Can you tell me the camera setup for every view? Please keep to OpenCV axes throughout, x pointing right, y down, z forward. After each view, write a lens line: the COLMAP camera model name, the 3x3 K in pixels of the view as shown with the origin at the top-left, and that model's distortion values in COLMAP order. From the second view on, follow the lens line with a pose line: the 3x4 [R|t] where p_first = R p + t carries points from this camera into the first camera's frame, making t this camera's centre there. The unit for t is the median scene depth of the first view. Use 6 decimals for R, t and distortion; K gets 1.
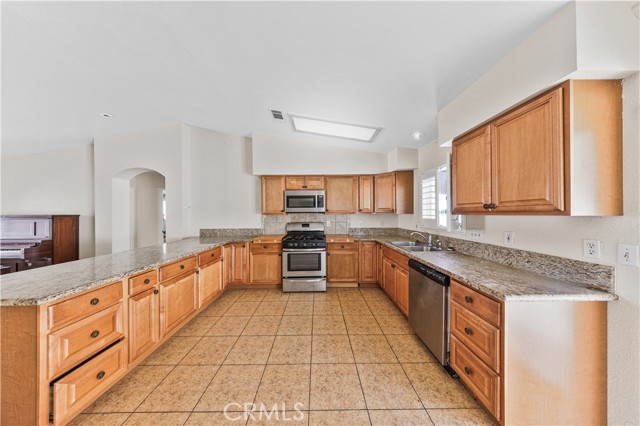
lens RADIAL K [[185.6, 0, 319.0], [0, 185.6, 213.0], [0, 0, 1]] dist [-0.001261, -0.000123]
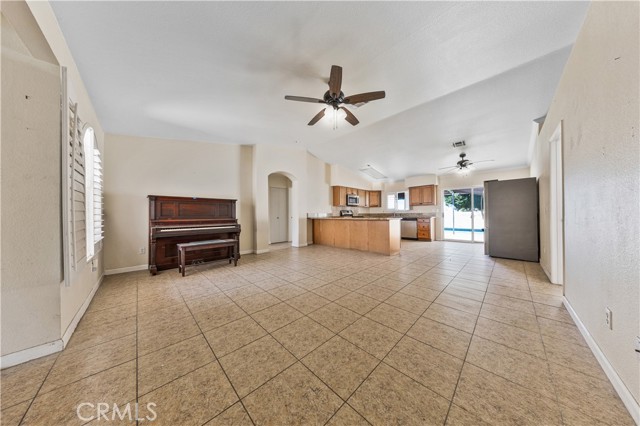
lens RADIAL K [[185.6, 0, 319.0], [0, 185.6, 213.0], [0, 0, 1]] dist [-0.001261, -0.000123]
pose [[0.717771, 0.005573, 0.696257, -1.768345], [-0.004013, 0.999984, -0.003867, 0.093929], [-0.696268, -0.000018, 0.717782, -0.285050]]
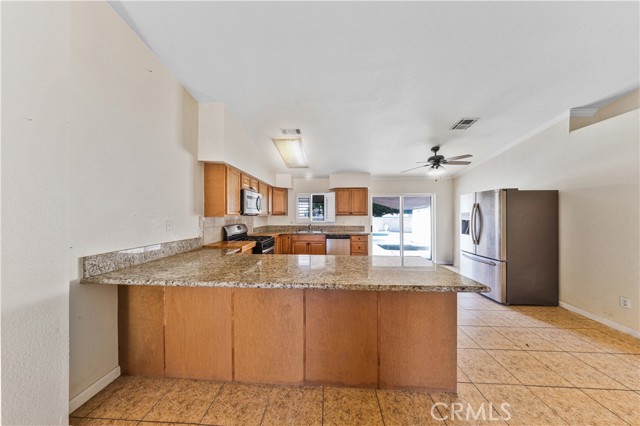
lens RADIAL K [[185.6, 0, 319.0], [0, 185.6, 213.0], [0, 0, 1]] dist [-0.001261, -0.000123]
pose [[0.046915, 0.011764, 0.998830, -0.992029], [-0.012834, 0.999855, -0.011173, 0.000144], [-0.998816, -0.012295, 0.047059, 0.543138]]
